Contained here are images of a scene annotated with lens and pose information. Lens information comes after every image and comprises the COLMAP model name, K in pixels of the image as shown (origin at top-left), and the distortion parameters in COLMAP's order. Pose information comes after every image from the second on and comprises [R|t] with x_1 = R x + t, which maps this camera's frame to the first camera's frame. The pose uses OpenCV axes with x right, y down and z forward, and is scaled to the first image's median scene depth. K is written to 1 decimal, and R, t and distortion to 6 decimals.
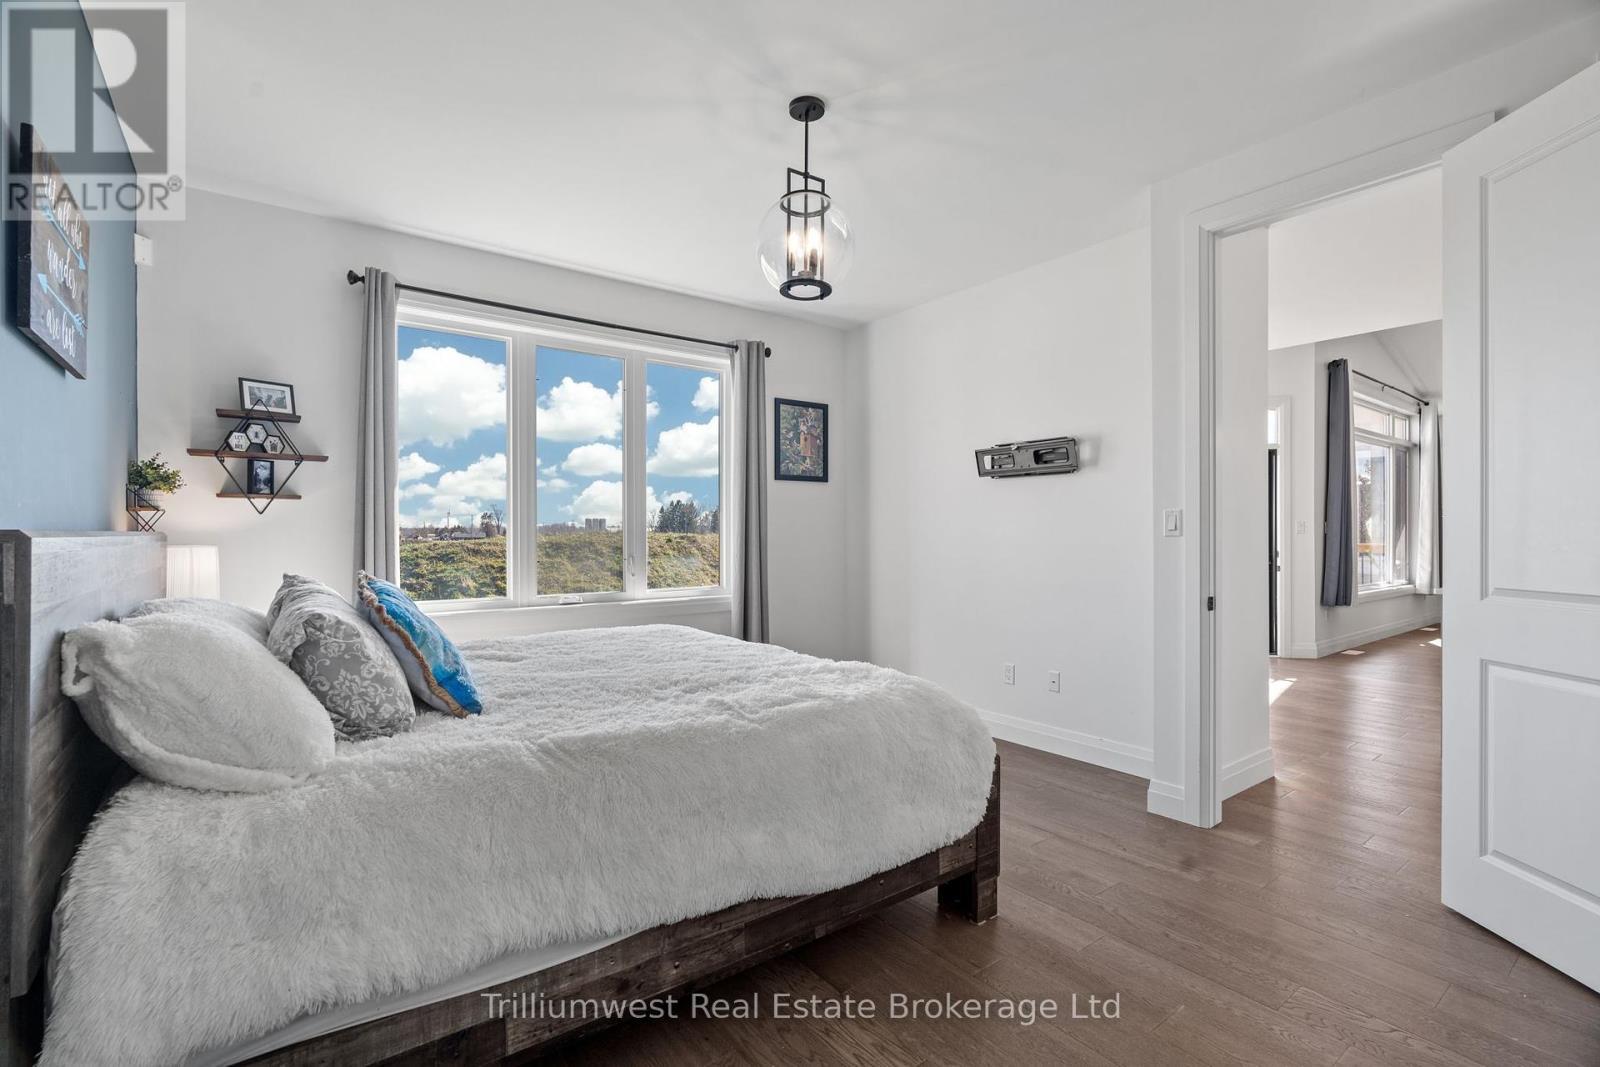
lens RADIAL K [[734.3, 0, 799.6], [0, 734.3, 536.8], [0, 0, 1]] dist [-0.011933, 0.004694]
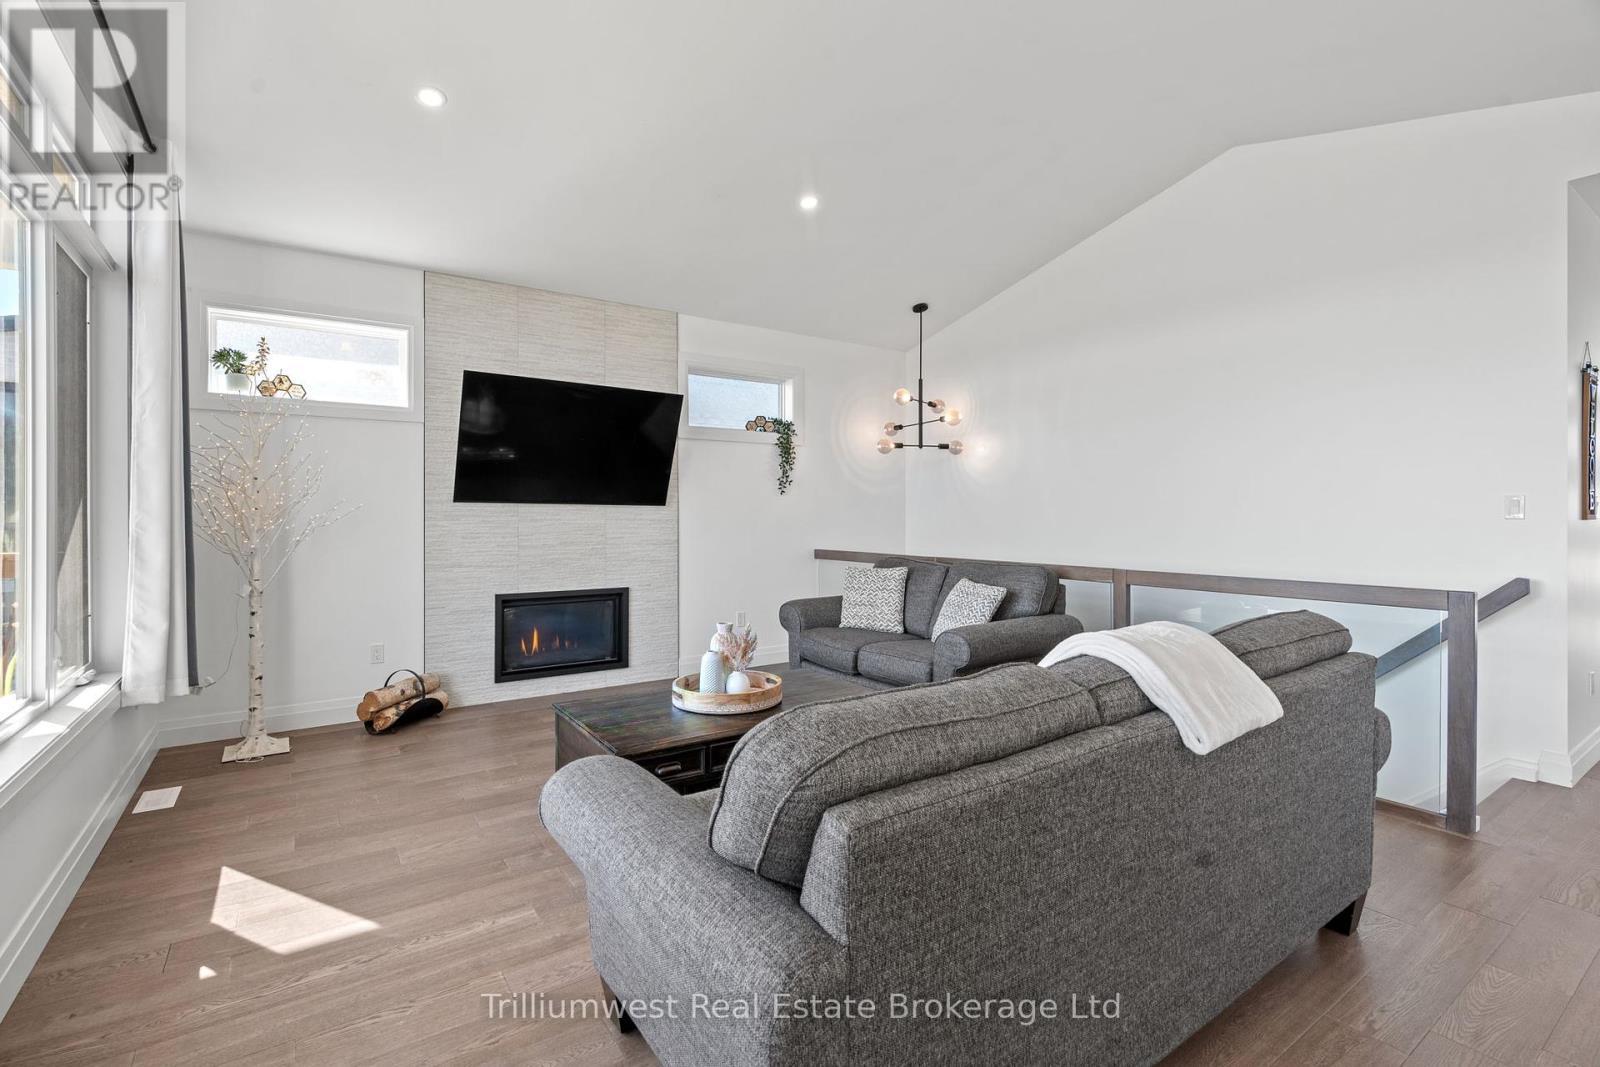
lens RADIAL K [[734.3, 0, 799.4], [0, 734.3, 512.4], [0, 0, 1]] dist [-0.011933, 0.004694]
pose [[0.046015, 0.002309, 0.998938, 0.530070], [0.007105, 0.999971, -0.002639, -0.006634], [-0.998915, 0.007218, 0.045998, 0.680006]]
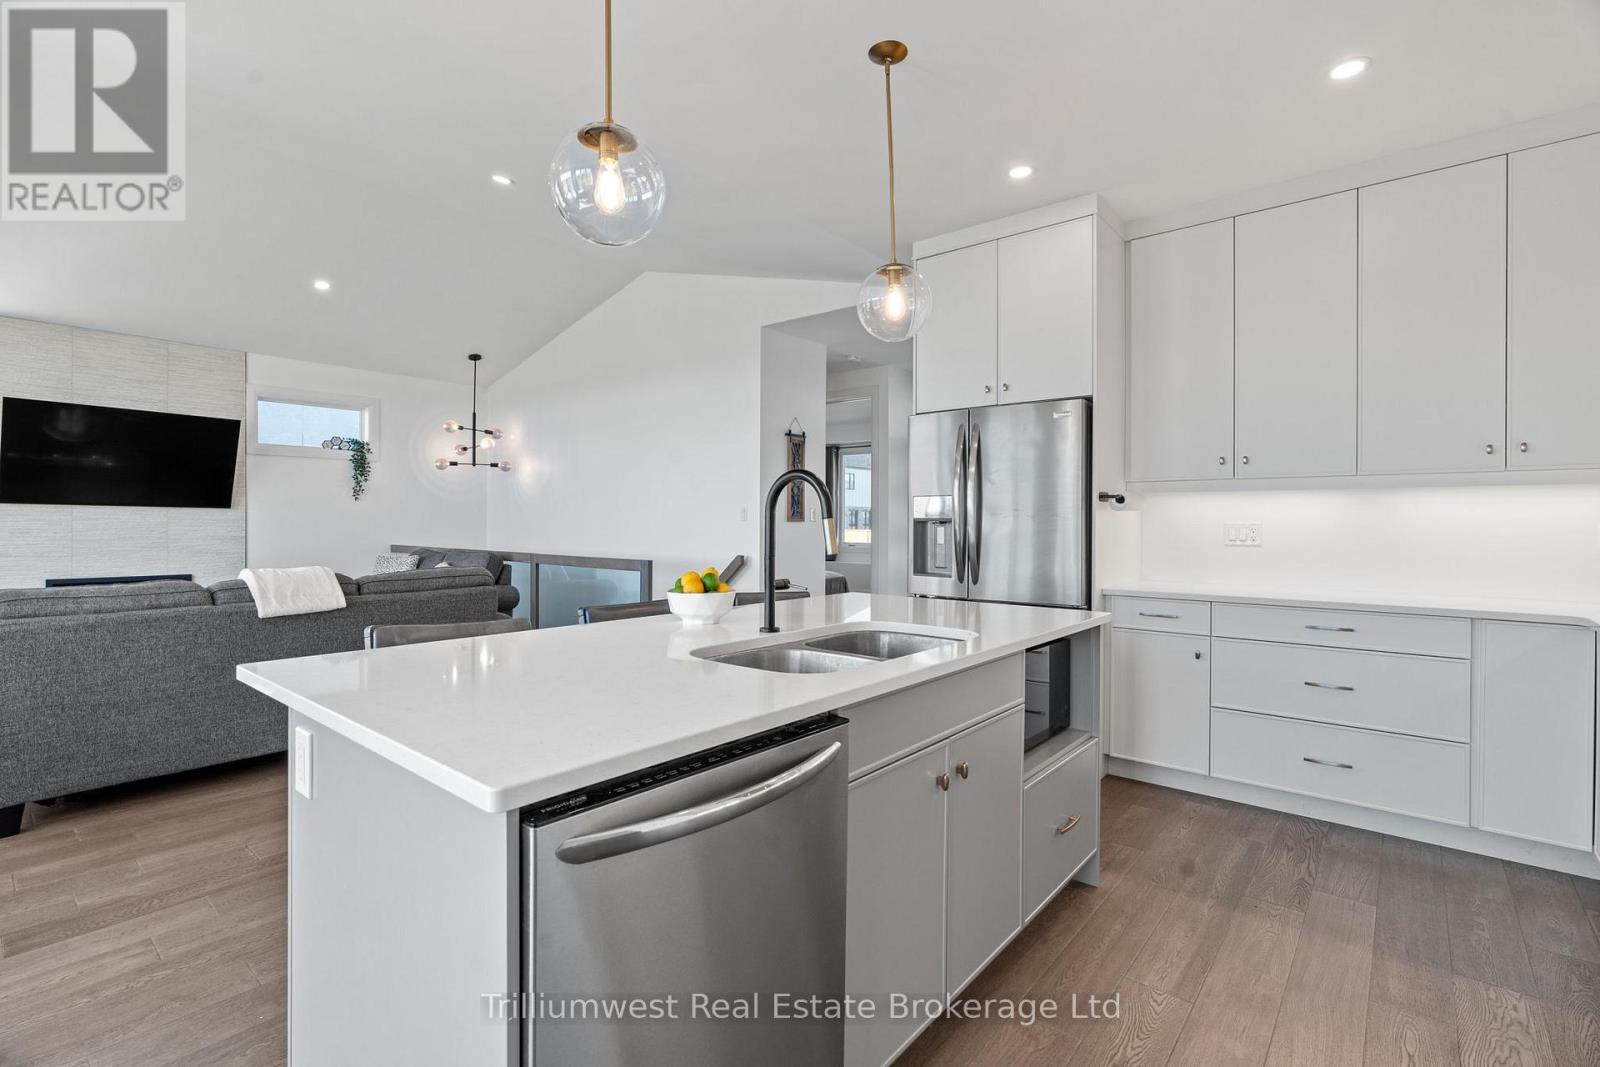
lens RADIAL K [[734.3, 0, 795.9], [0, 734.3, 525.0], [0, 0, 1]] dist [-0.011933, 0.004694]
pose [[-0.215619, -0.005182, 0.976464, 0.283456], [0.001299, 0.999984, 0.005594, -0.001238], [-0.976477, 0.002474, -0.215609, 0.421420]]
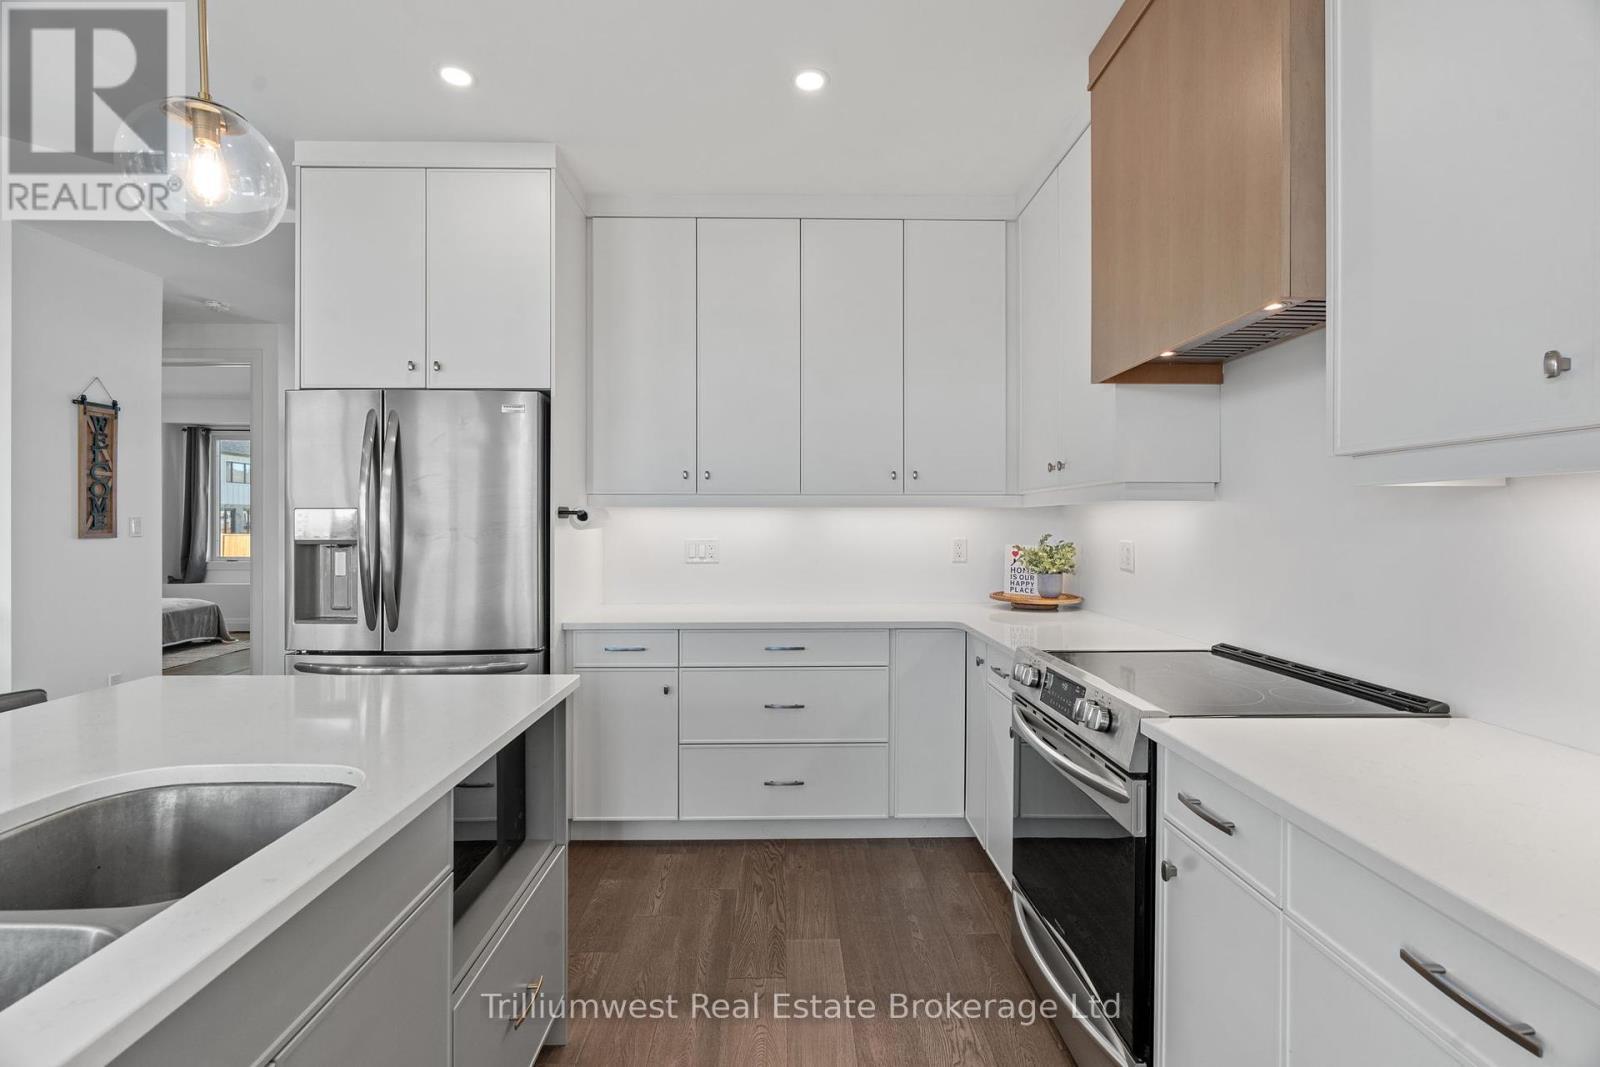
lens RADIAL K [[734.3, 0, 800.9], [0, 734.3, 521.6], [0, 0, 1]] dist [-0.011933, 0.004694]
pose [[-0.807043, 0.001697, 0.590490, 0.350157], [0.003149, 0.999994, 0.001430, -0.009762], [-0.590484, 0.003014, -0.807044, 0.378858]]
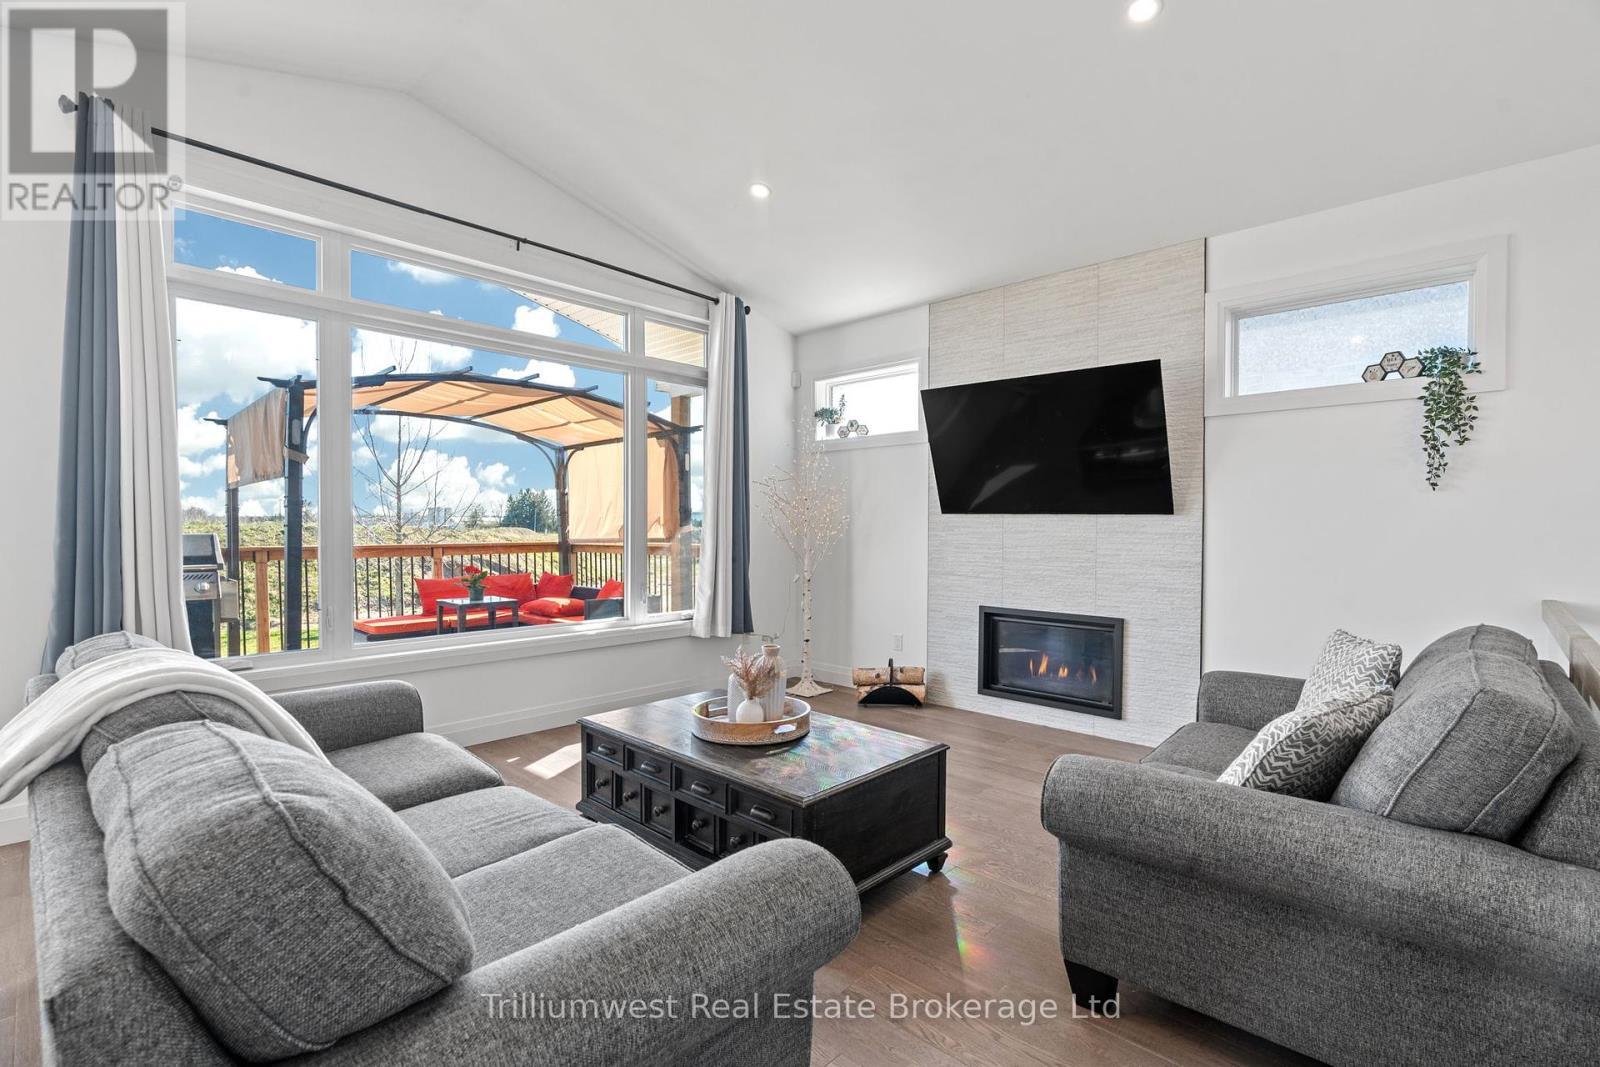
lens RADIAL K [[734.3, 0, 795.9], [0, 734.3, 538.0], [0, 0, 1]] dist [-0.011933, 0.004694]
pose [[0.988112, -0.002504, 0.153717, 0.832638], [0.000231, 0.999890, 0.014805, -0.006893], [-0.153737, -0.014593, 0.988004, 0.425260]]
